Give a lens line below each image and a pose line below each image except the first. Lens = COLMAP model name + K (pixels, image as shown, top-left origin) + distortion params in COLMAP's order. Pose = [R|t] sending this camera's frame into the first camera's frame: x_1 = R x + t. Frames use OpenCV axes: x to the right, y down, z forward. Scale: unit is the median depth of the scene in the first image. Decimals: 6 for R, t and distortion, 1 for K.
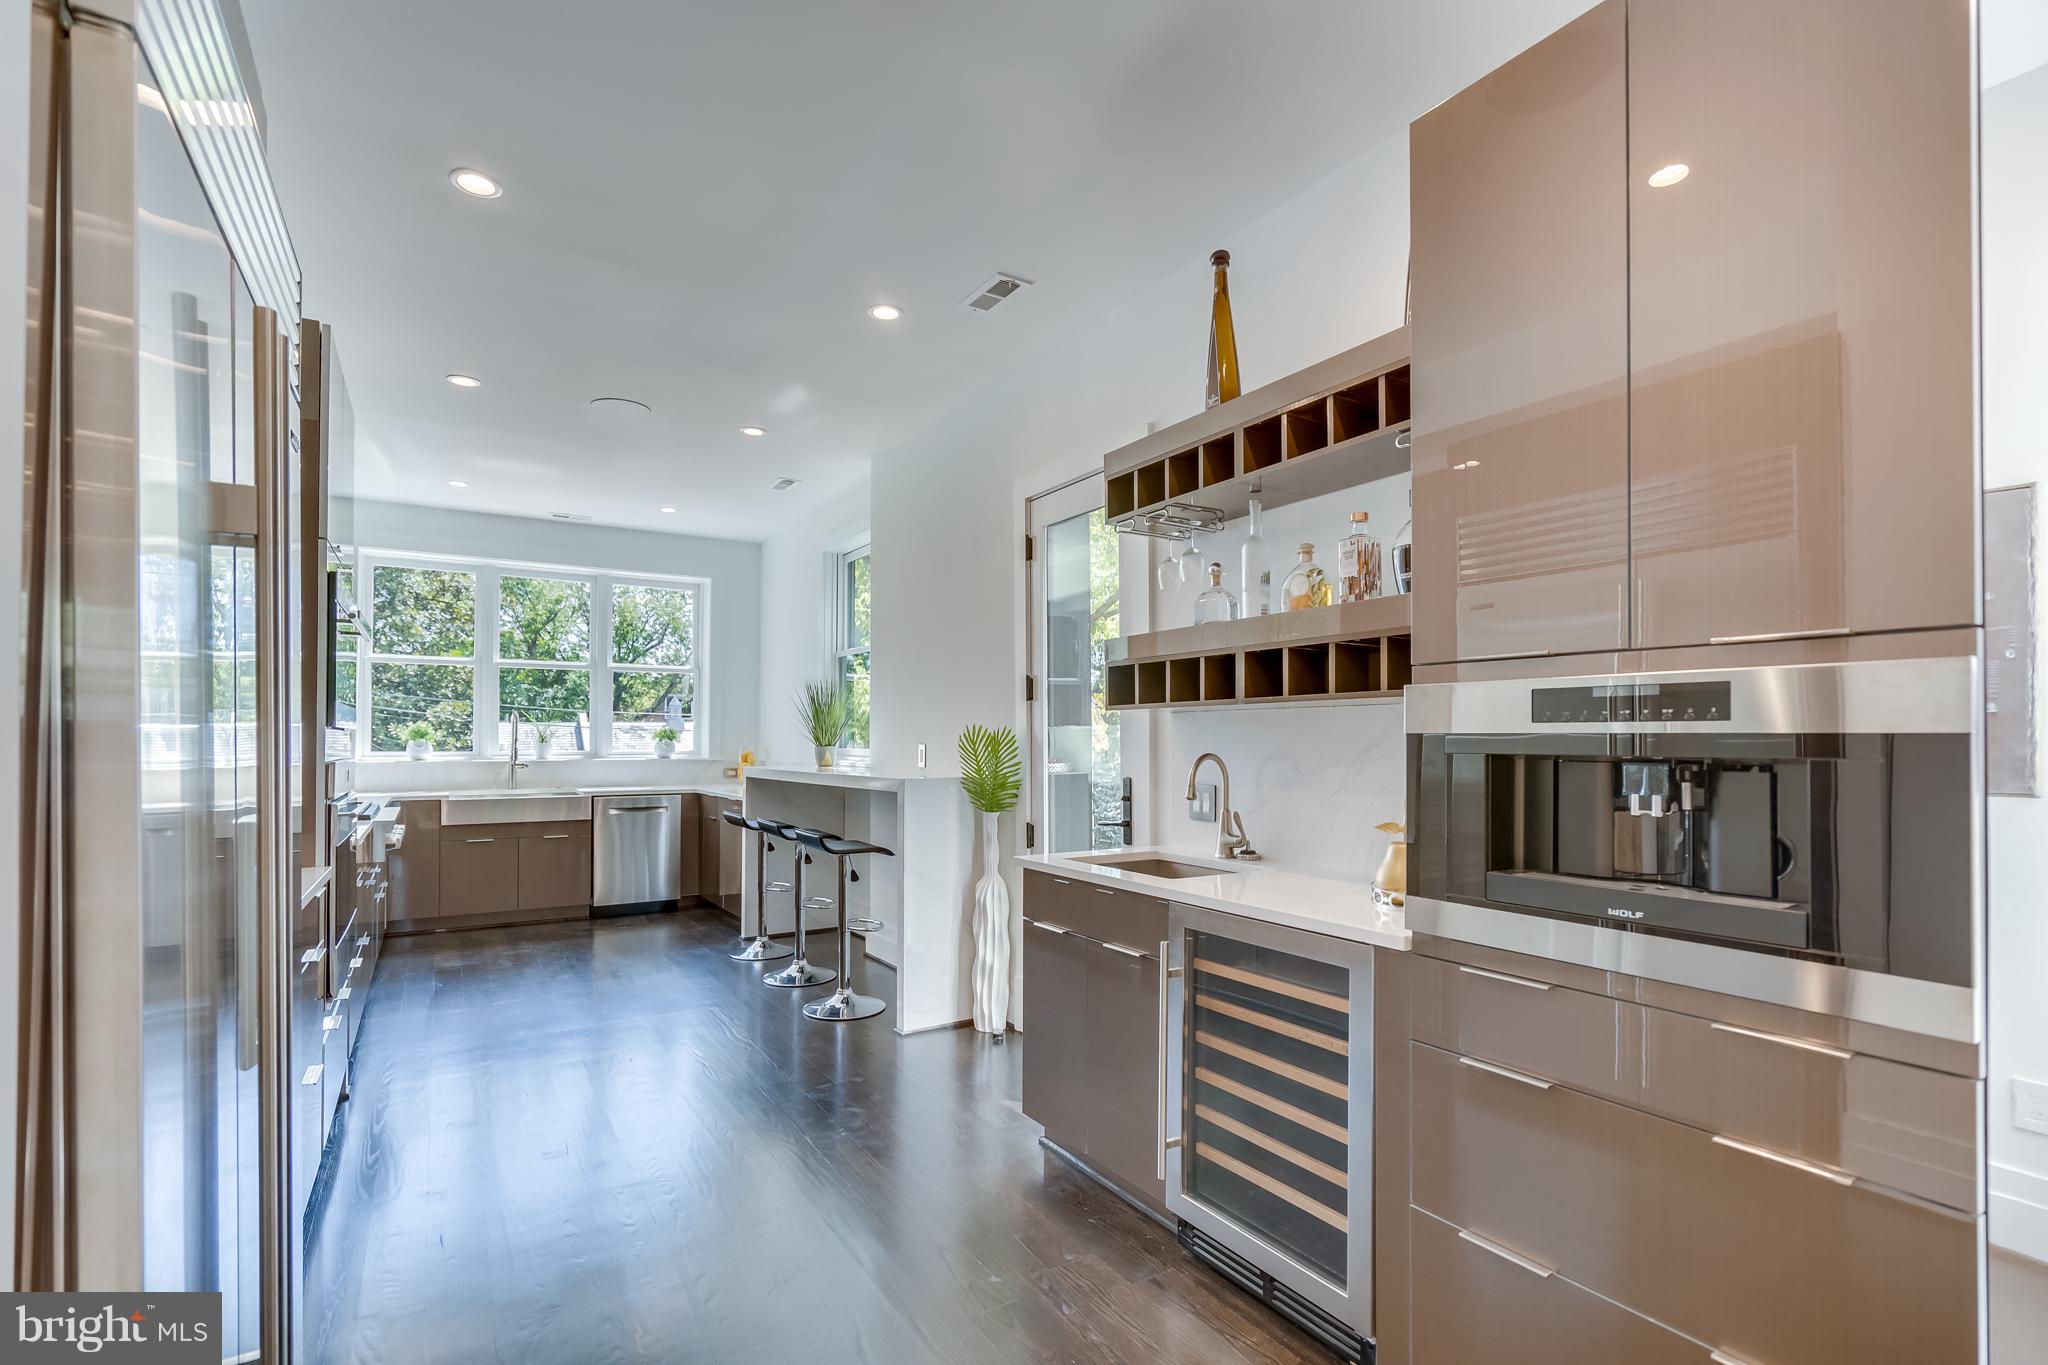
lens RADIAL K [[937.3, 0, 1001.6], [0, 937.3, 740.7], [0, 0, 1]] dist [-0.004509, 0.002428]
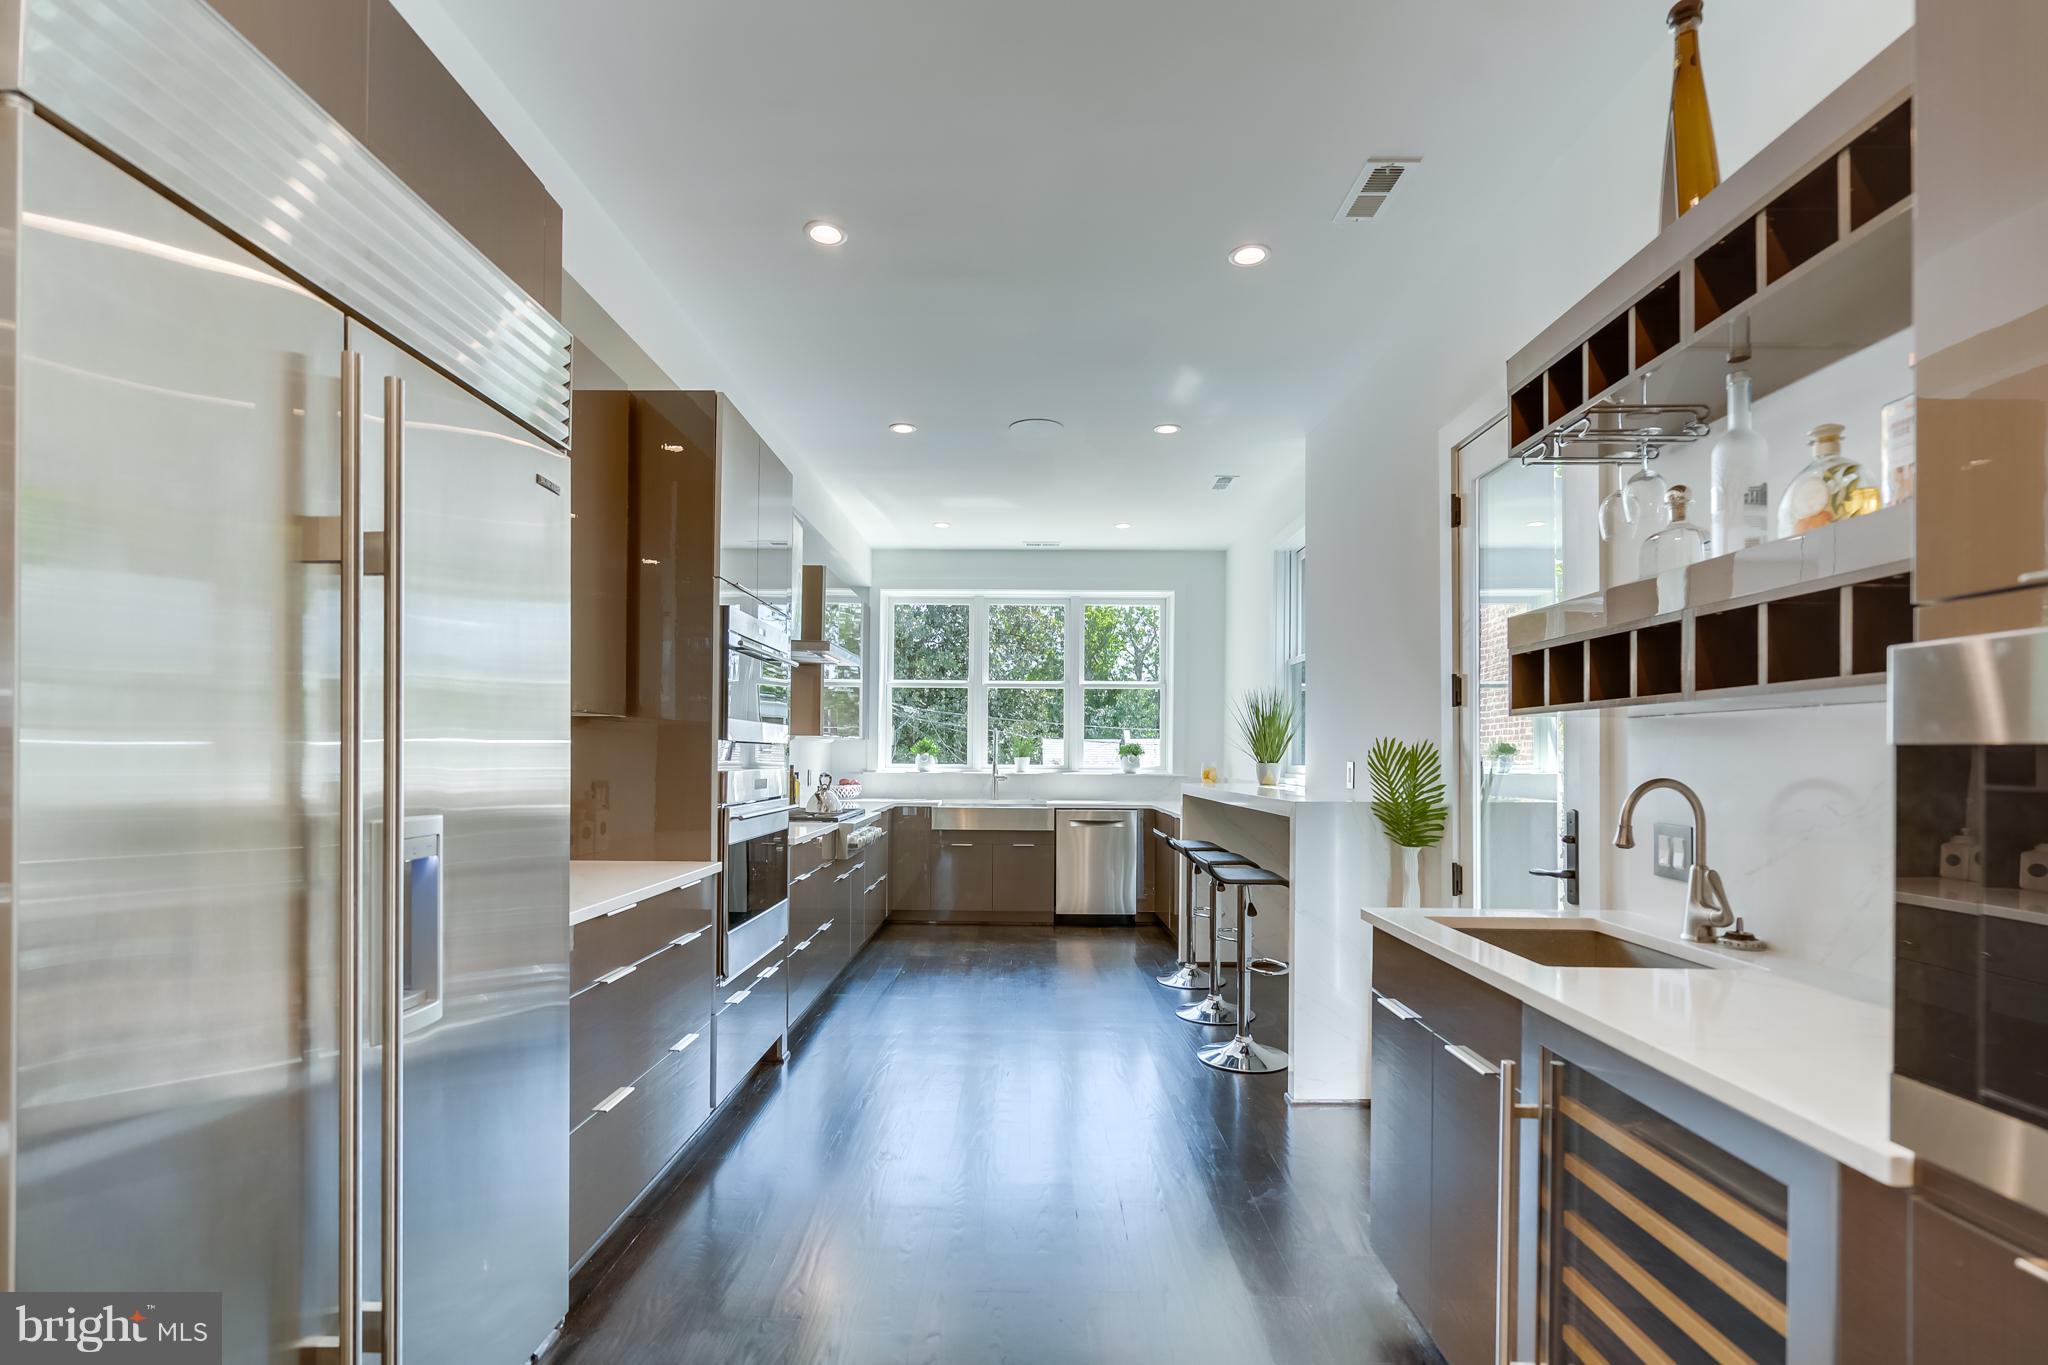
lens RADIAL K [[937.3, 0, 1004.3], [0, 937.3, 751.8], [0, 0, 1]] dist [-0.004509, 0.002428]
pose [[0.844543, 0.003336, -0.535478, 0.124666], [-0.006248, 0.999974, -0.003624, 0.000182], [0.535452, 0.006406, 0.844541, 0.138791]]
